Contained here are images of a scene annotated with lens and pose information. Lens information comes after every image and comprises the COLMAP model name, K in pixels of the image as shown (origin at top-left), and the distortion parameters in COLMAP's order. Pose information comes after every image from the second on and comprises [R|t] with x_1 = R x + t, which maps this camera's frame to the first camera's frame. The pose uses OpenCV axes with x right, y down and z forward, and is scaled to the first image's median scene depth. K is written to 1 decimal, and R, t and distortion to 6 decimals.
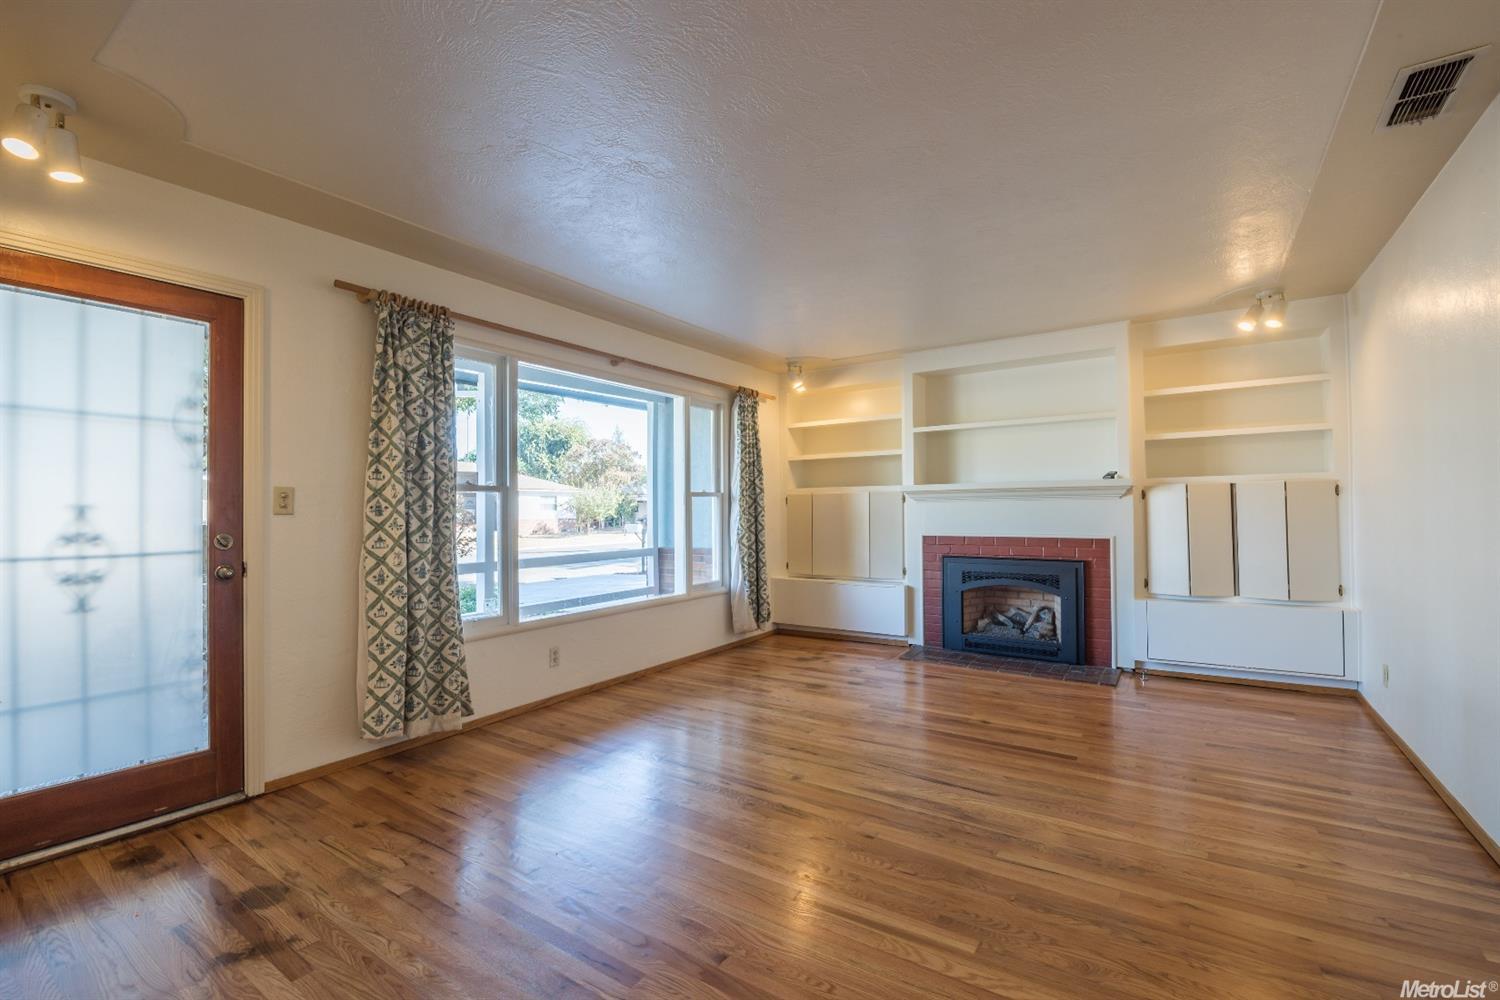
lens RADIAL K [[644.8, 0, 752.7], [0, 644.8, 503.4], [0, 0, 1]] dist [0.004076, -0.010187]
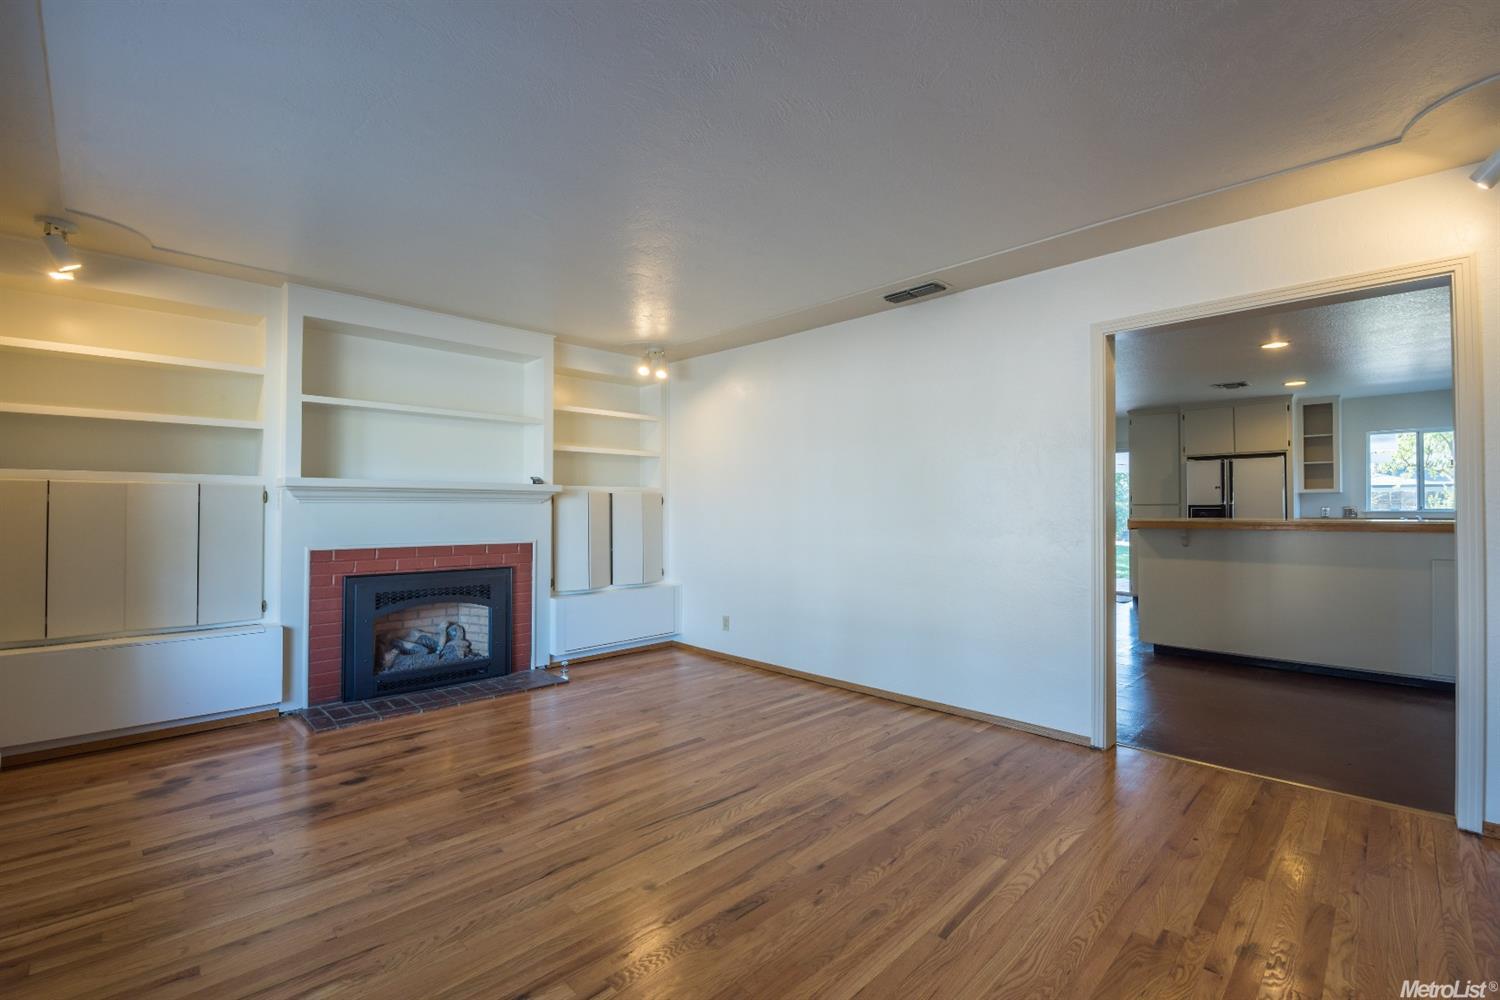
lens RADIAL K [[644.8, 0, 752.7], [0, 644.8, 503.4], [0, 0, 1]] dist [0.004076, -0.010187]
pose [[0.205558, 0.019250, 0.978456, -0.380097], [-0.012773, 0.999774, -0.016986, 0.005441], [-0.978562, -0.009006, 0.205758, 0.455744]]
